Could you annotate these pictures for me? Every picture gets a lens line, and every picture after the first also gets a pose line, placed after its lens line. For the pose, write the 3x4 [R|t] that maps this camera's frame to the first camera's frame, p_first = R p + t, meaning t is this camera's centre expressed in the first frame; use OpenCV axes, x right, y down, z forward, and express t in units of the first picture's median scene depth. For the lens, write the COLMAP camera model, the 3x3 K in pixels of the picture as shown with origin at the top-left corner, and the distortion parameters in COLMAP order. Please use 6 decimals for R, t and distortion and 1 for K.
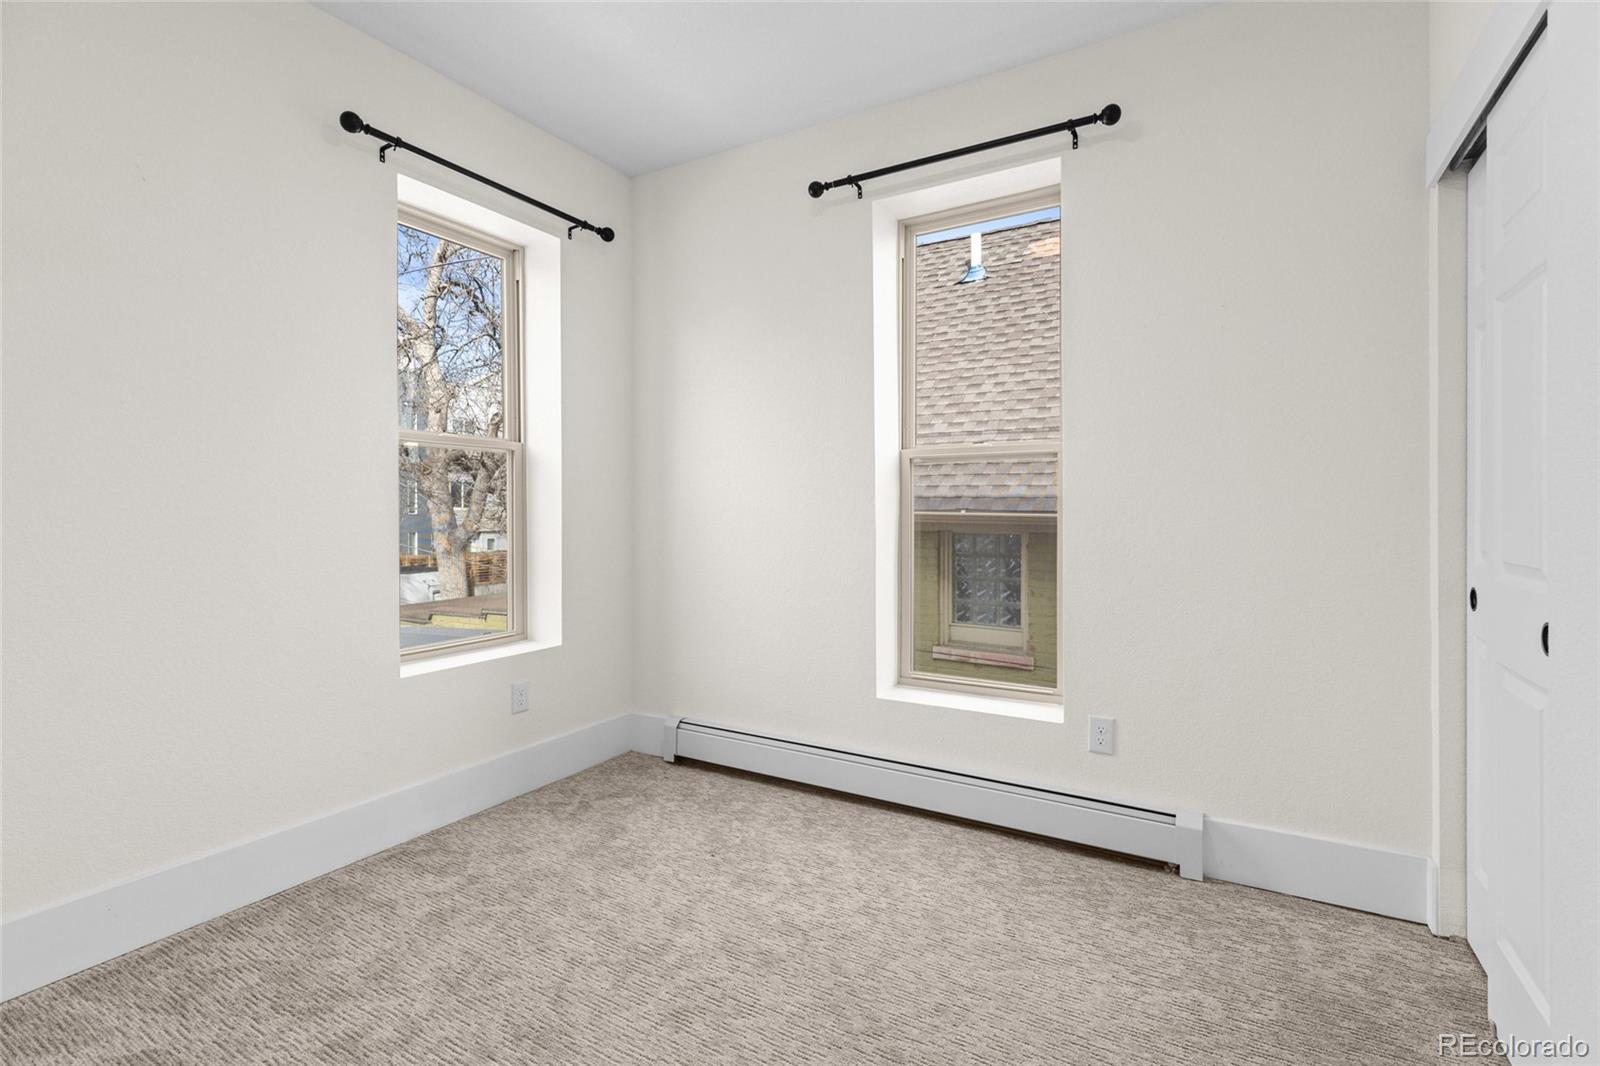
lens RADIAL K [[721.5, 0, 811.4], [0, 721.5, 517.9], [0, 0, 1]] dist [0.004811, -0.000688]
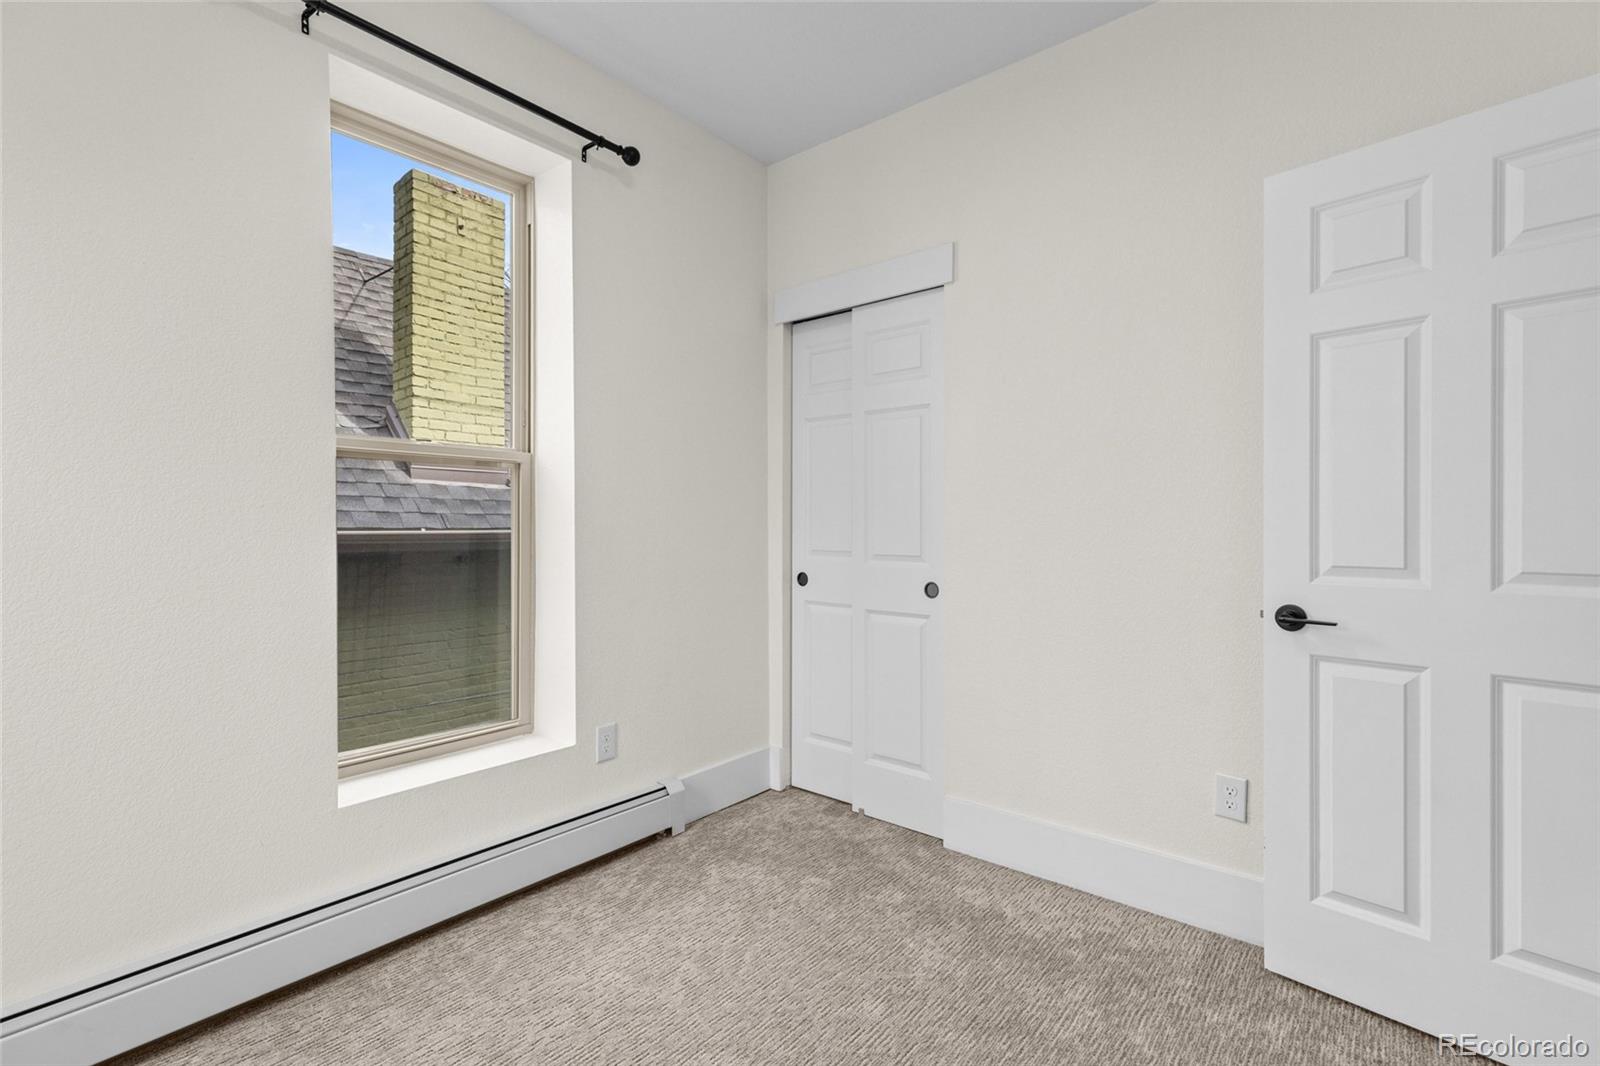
lens RADIAL K [[721.5, 0, 801.8], [0, 721.5, 527.7], [0, 0, 1]] dist [0.004811, -0.000688]
pose [[0.179930, -0.002844, 0.983675, -0.598638], [0.009064, 0.999958, 0.001233, -0.007136], [-0.983638, 0.008694, 0.179949, 0.565955]]
